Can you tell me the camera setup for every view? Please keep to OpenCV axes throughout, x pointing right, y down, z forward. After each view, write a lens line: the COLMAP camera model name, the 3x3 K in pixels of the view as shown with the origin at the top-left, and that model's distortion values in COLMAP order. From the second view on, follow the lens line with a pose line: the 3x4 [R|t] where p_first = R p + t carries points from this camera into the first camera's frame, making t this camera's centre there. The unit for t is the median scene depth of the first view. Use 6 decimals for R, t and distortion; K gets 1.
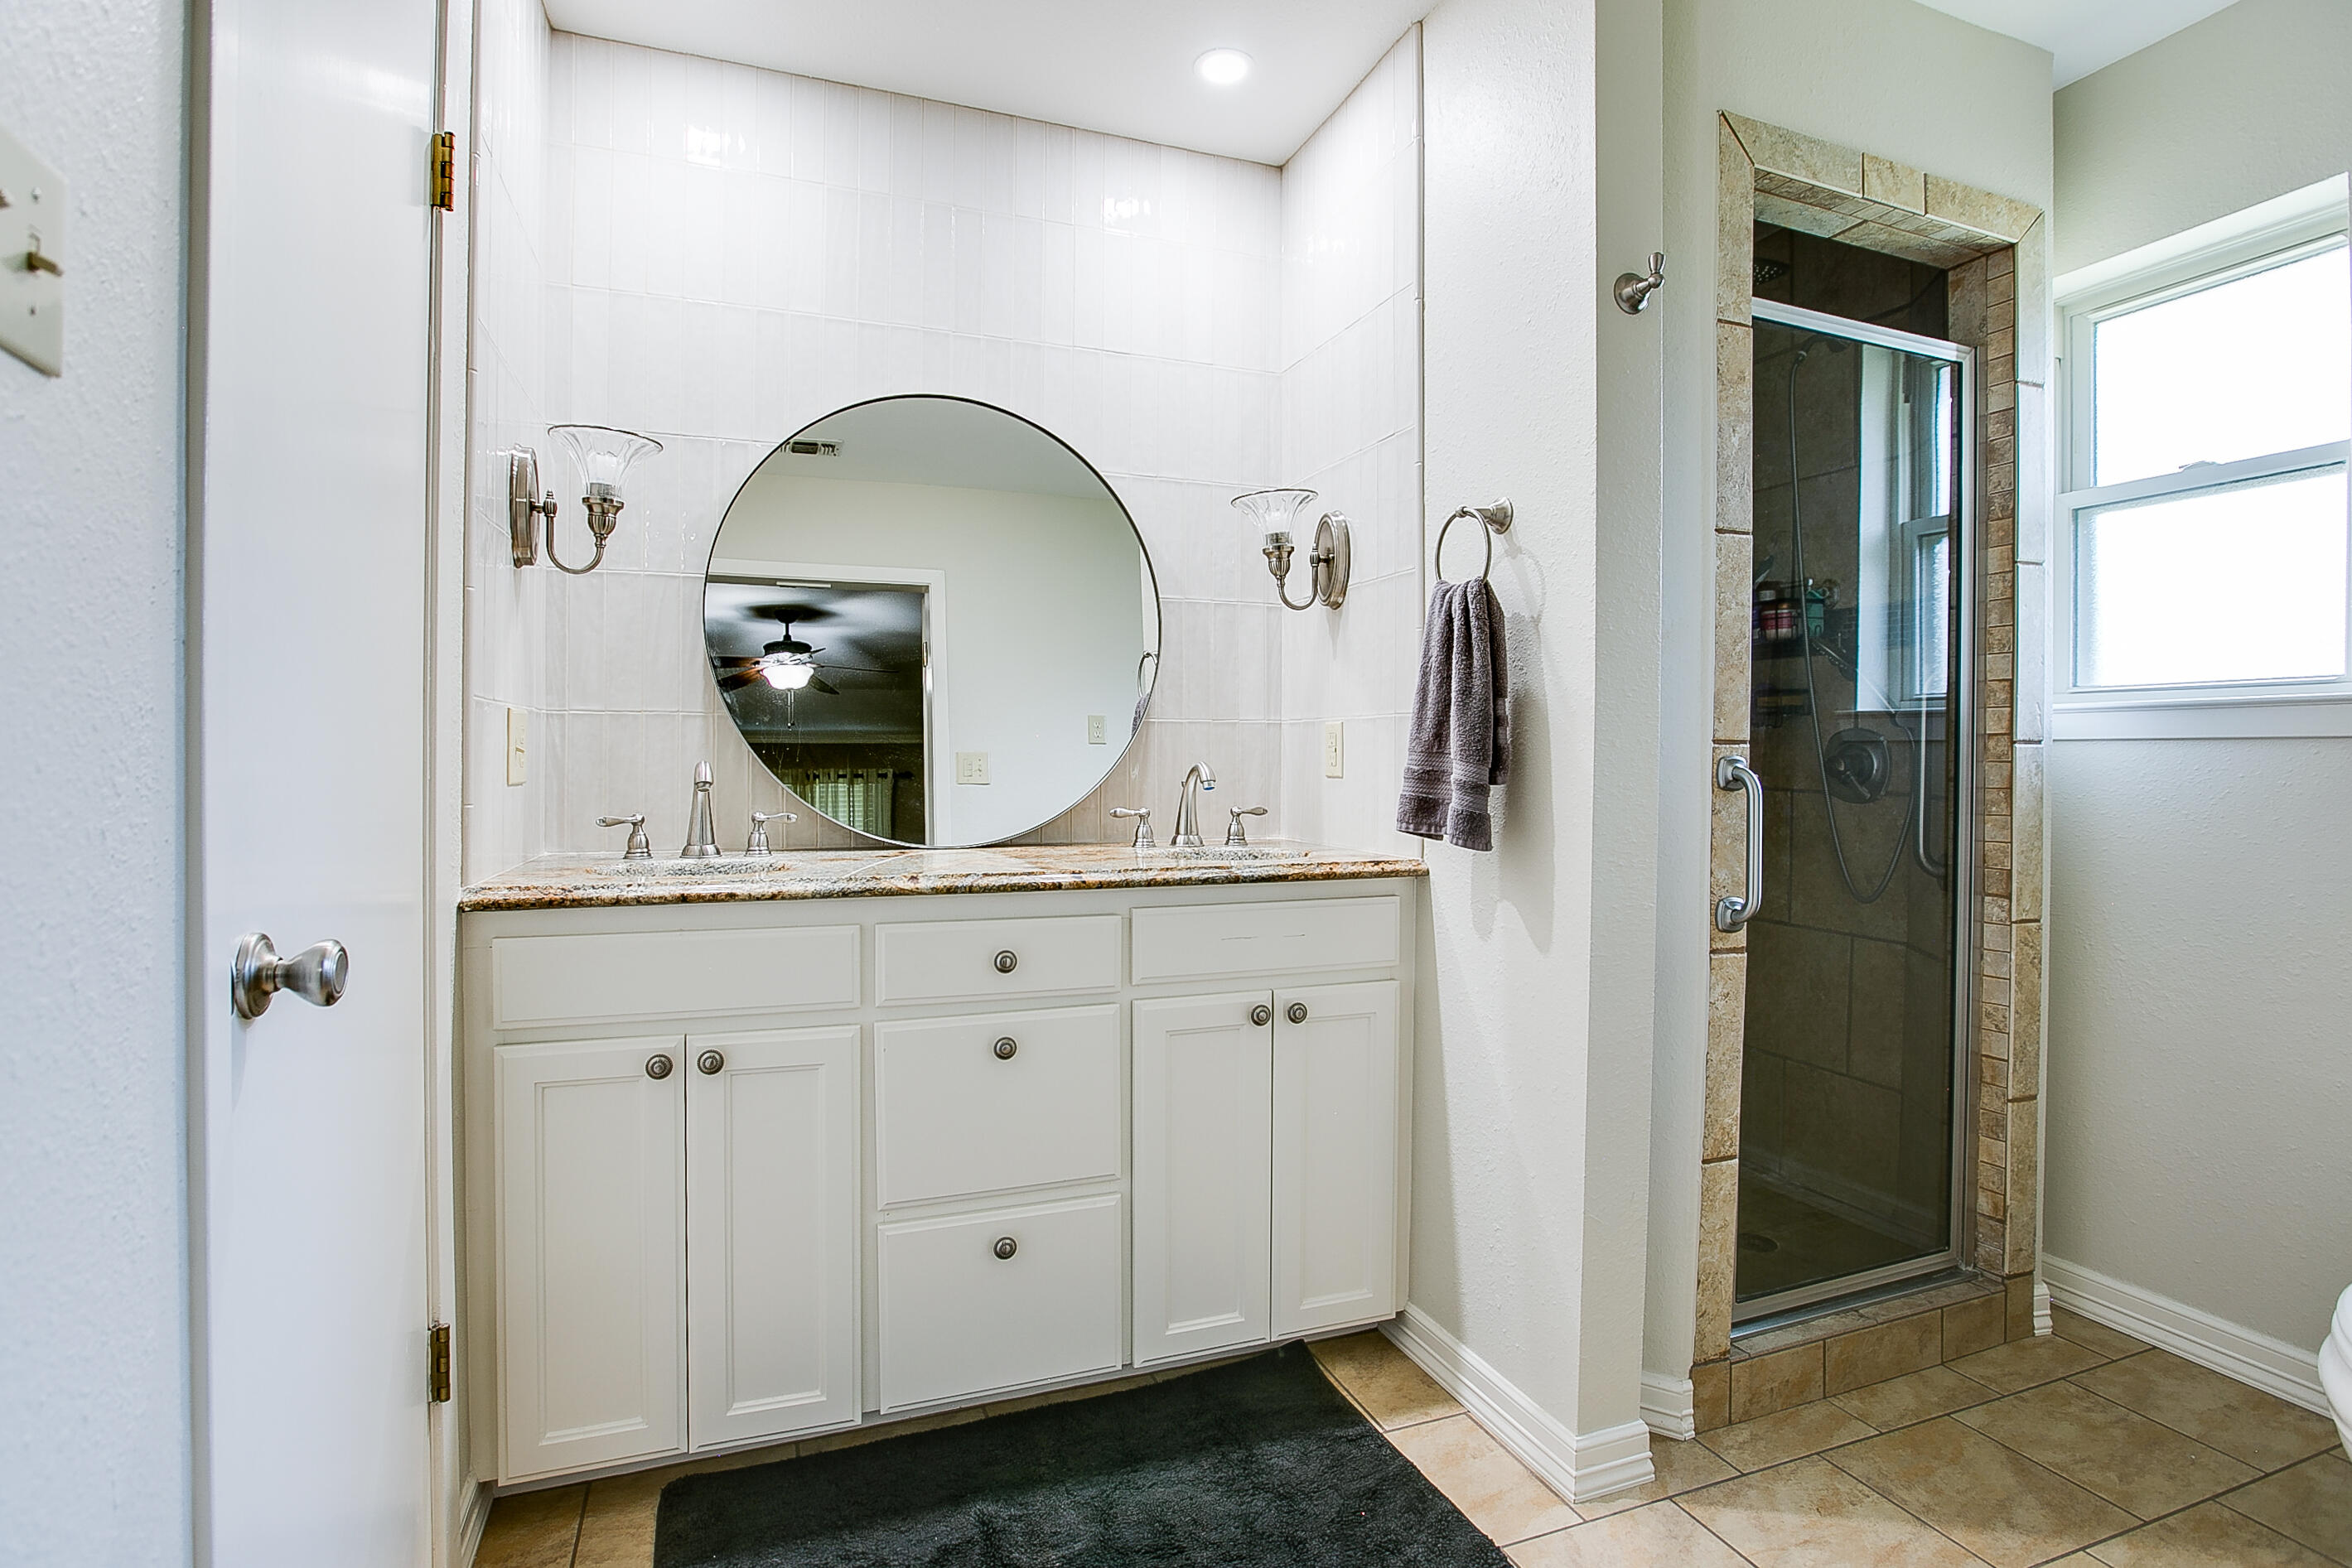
lens RADIAL K [[1157.3, 0, 1172.4], [0, 1157.3, 767.0], [0, 0, 1]] dist [-0.048206, 0.016762]
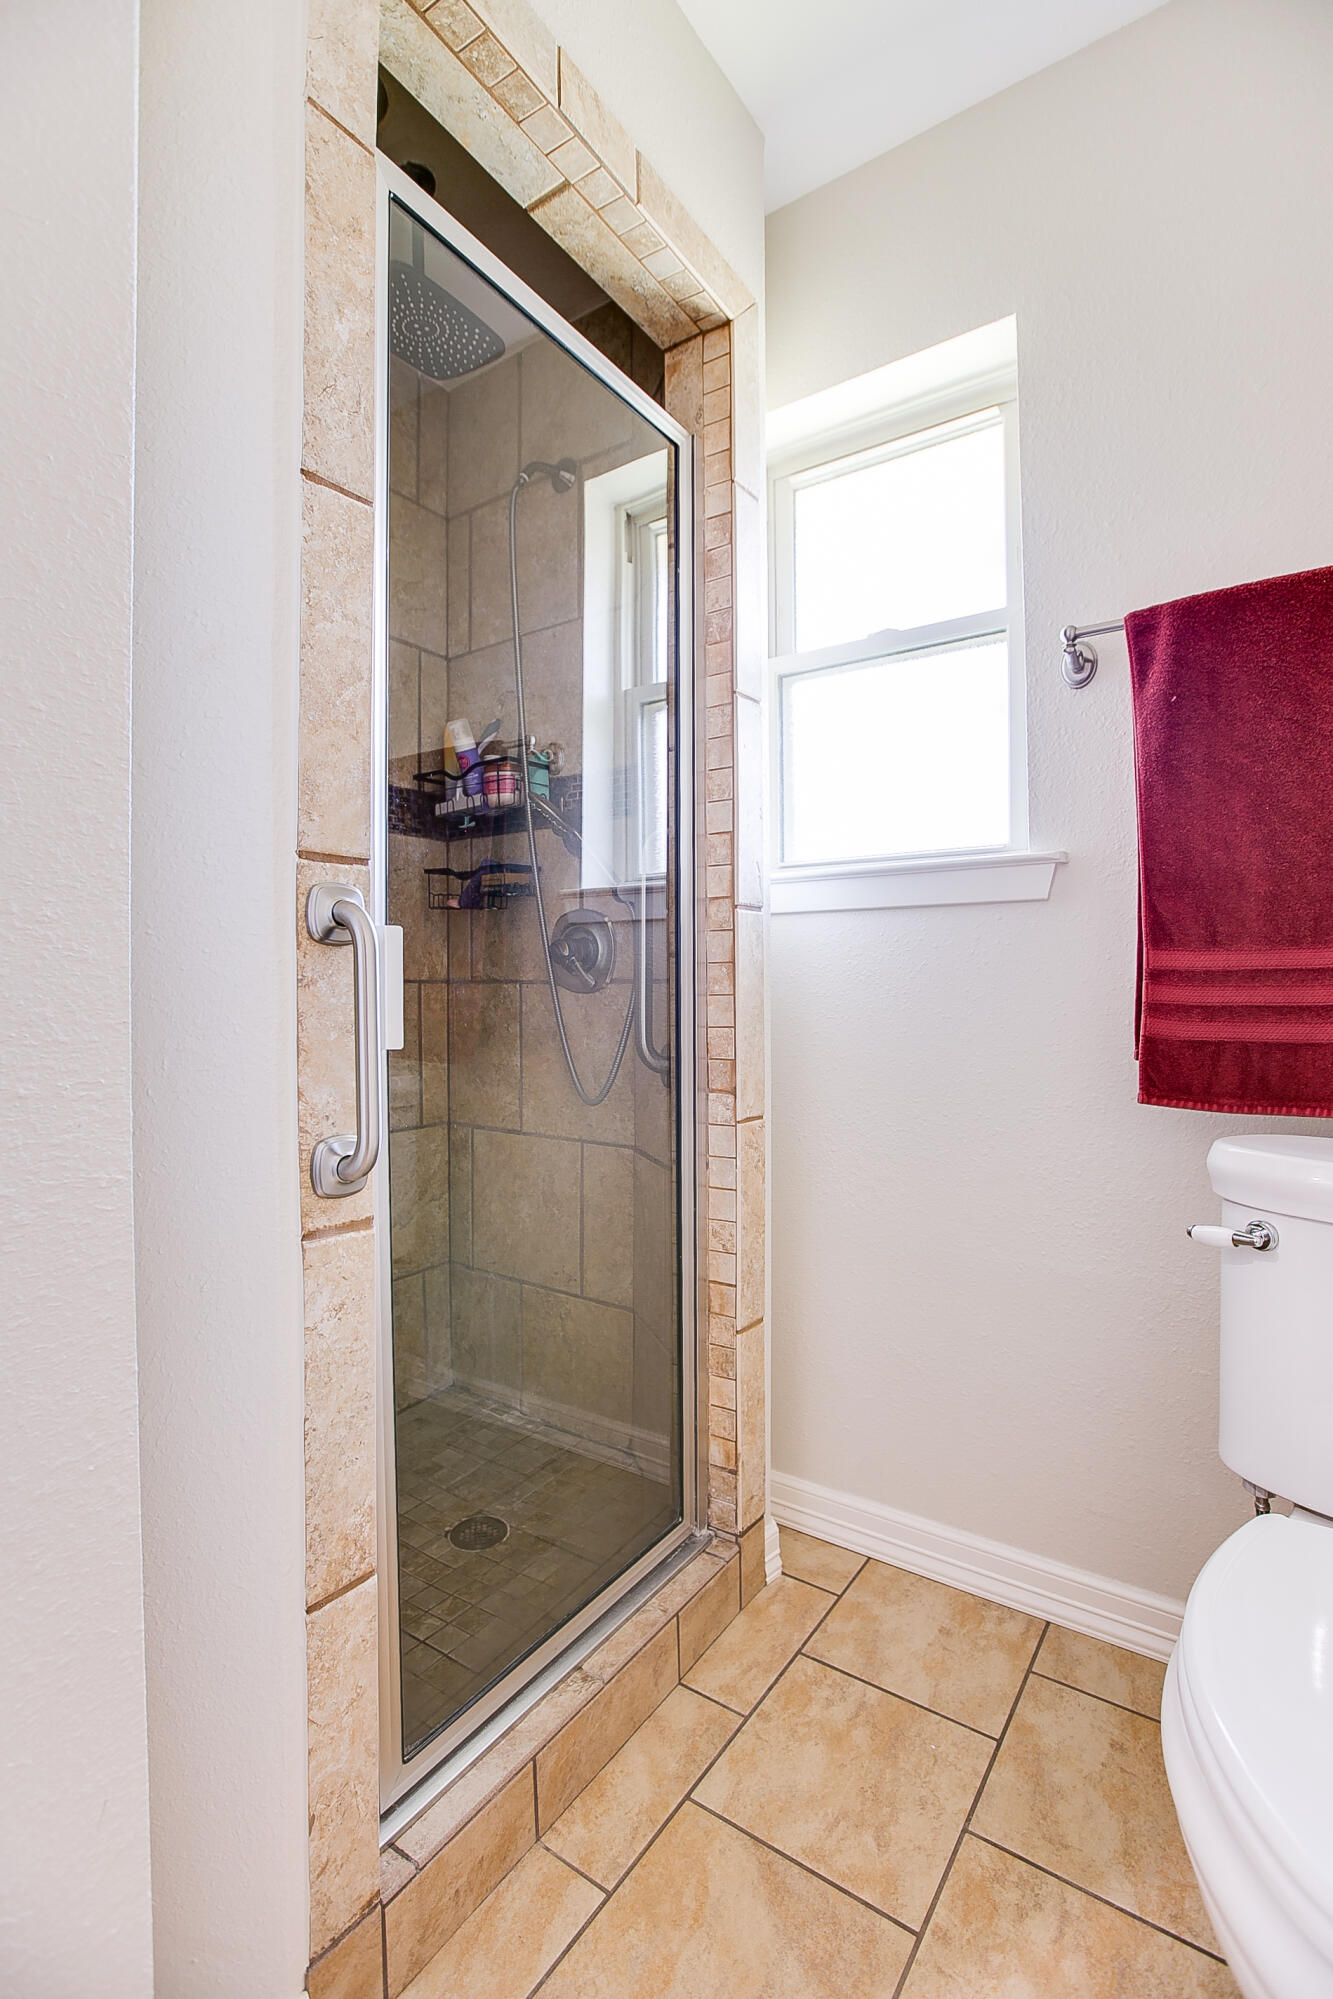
lens RADIAL K [[931.8, 0, 670.2], [0, 931.8, 992.2], [0, 0, 1]] dist [-0.051934, 0.001147]
pose [[0.827622, -0.013773, 0.561118, 0.310871], [0.014906, 0.999886, 0.002557, 0.037886], [-0.561089, 0.006248, 0.827732, 0.450021]]
